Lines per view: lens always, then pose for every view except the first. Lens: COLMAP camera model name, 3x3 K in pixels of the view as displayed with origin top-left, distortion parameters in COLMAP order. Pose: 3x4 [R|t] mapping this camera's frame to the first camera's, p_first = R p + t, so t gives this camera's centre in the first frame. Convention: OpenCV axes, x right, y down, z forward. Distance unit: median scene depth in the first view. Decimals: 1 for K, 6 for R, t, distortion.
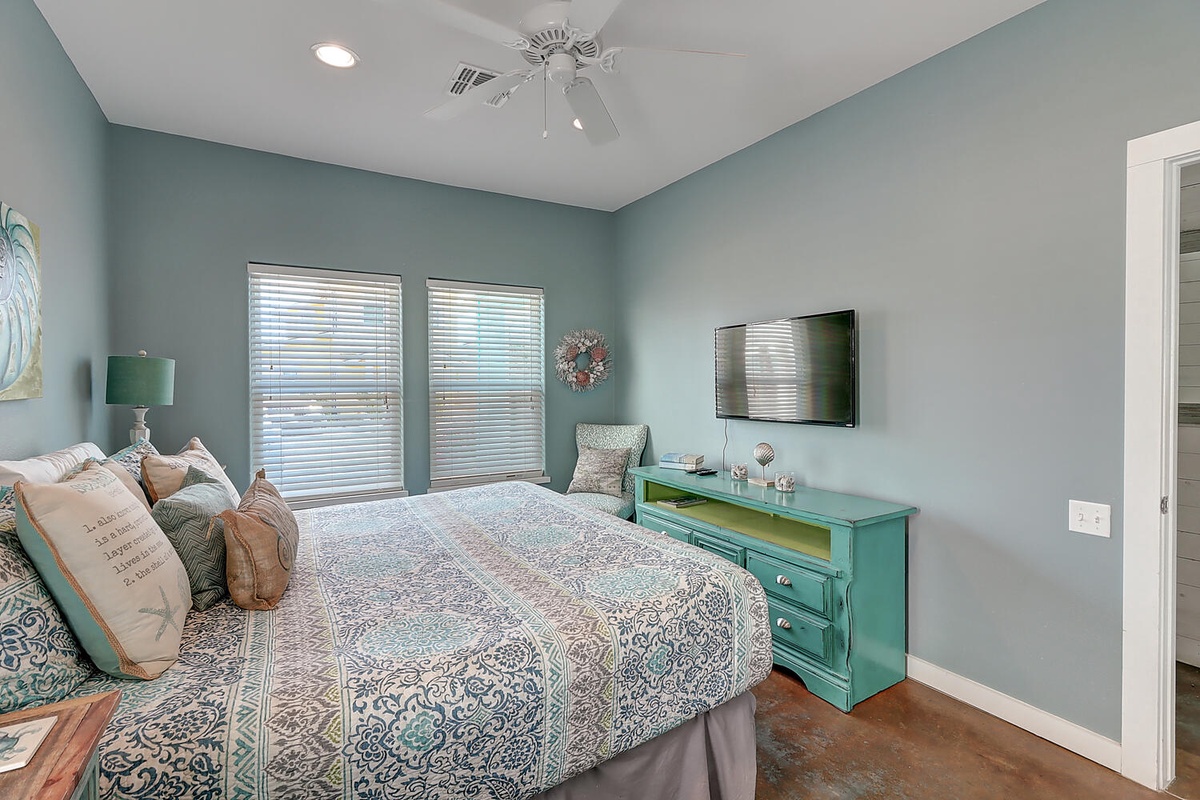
lens RADIAL K [[551.9, 0, 598.6], [0, 551.9, 392.0], [0, 0, 1]] dist [0.000654, -0.000121]
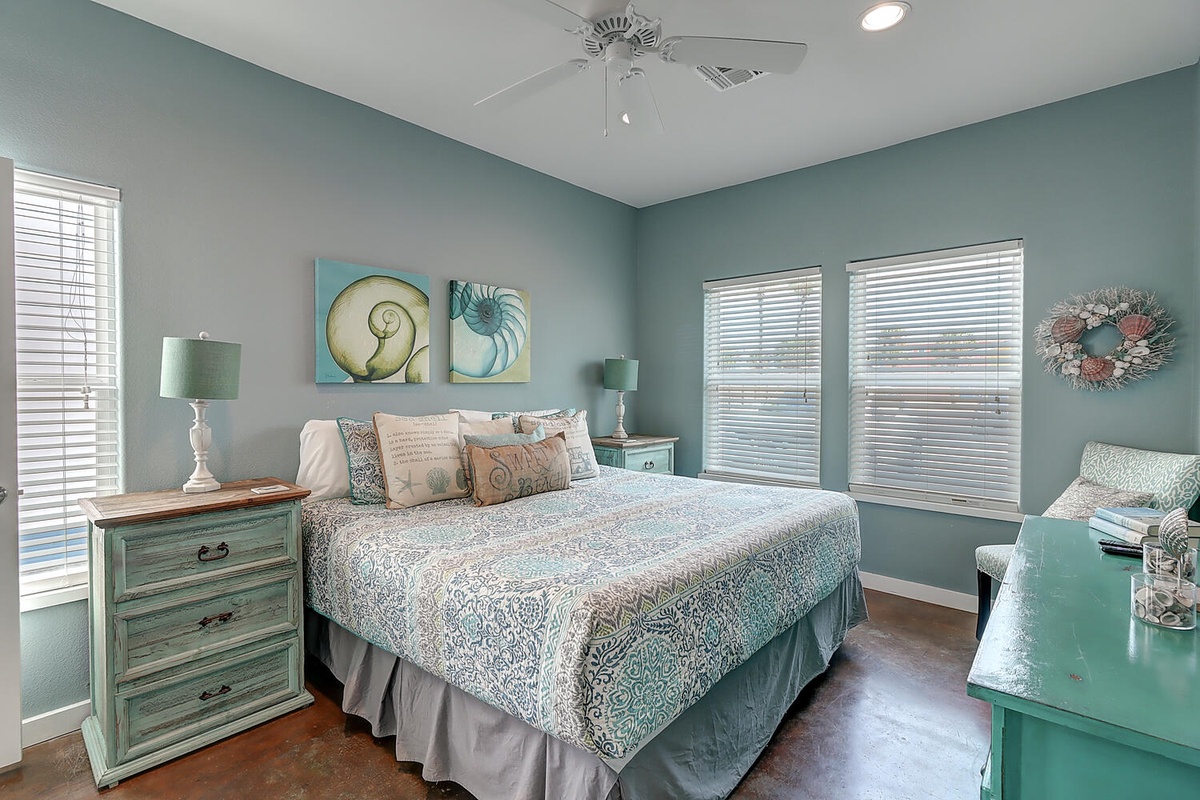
lens RADIAL K [[551.9, 0, 598.6], [0, 551.9, 392.0], [0, 0, 1]] dist [0.000654, -0.000121]
pose [[0.309938, 0.023211, -0.950473, 1.099121], [-0.022134, 0.999607, 0.017193, 0.006883], [0.950499, 0.015709, 0.310330, 0.820967]]
